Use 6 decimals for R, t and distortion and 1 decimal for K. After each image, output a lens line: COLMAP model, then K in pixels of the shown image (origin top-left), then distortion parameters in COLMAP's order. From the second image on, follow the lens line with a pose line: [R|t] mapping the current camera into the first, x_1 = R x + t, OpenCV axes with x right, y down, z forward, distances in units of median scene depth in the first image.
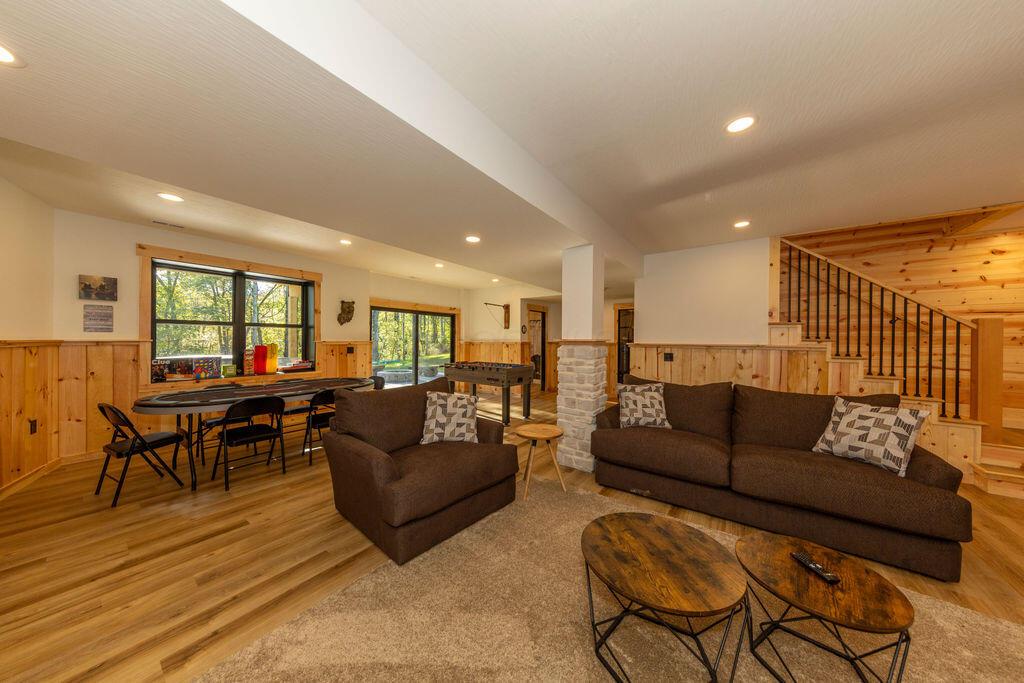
lens RADIAL K [[324.5, 0, 513.1], [0, 324.5, 342.2], [0, 0, 1]] dist [0.004959, -0.000068]
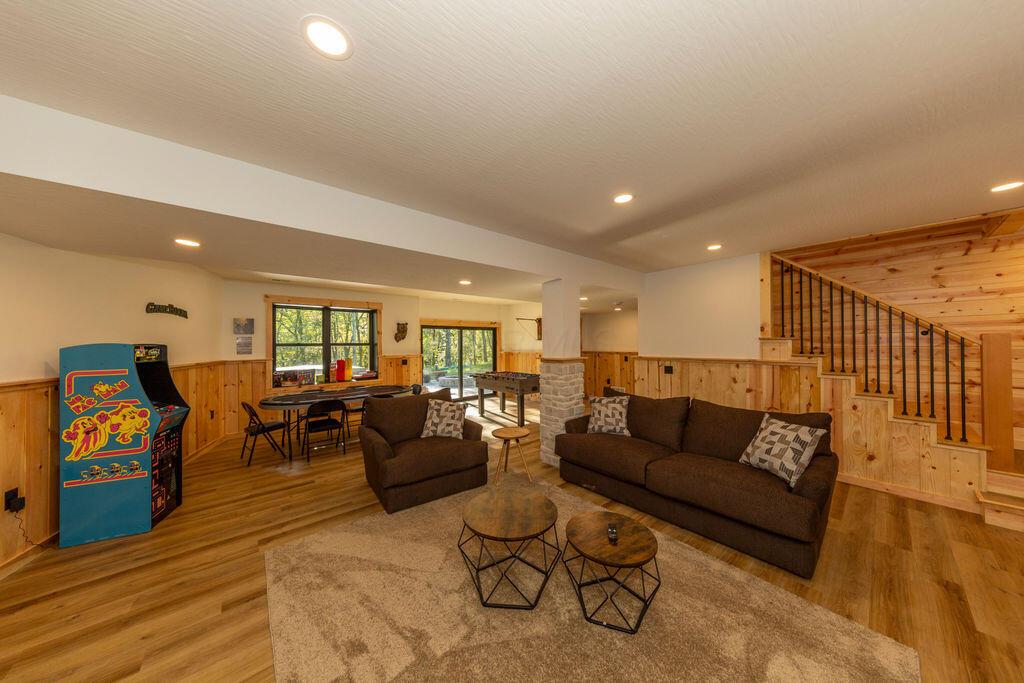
lens RADIAL K [[324.5, 0, 510.3], [0, 324.5, 342.2], [0, 0, 1]] dist [0.004959, -0.000068]
pose [[0.971317, -0.017097, -0.237173, 0.337548], [0.014862, 0.999827, -0.011207, -0.057233], [0.237324, 0.007361, 0.971403, -0.207570]]
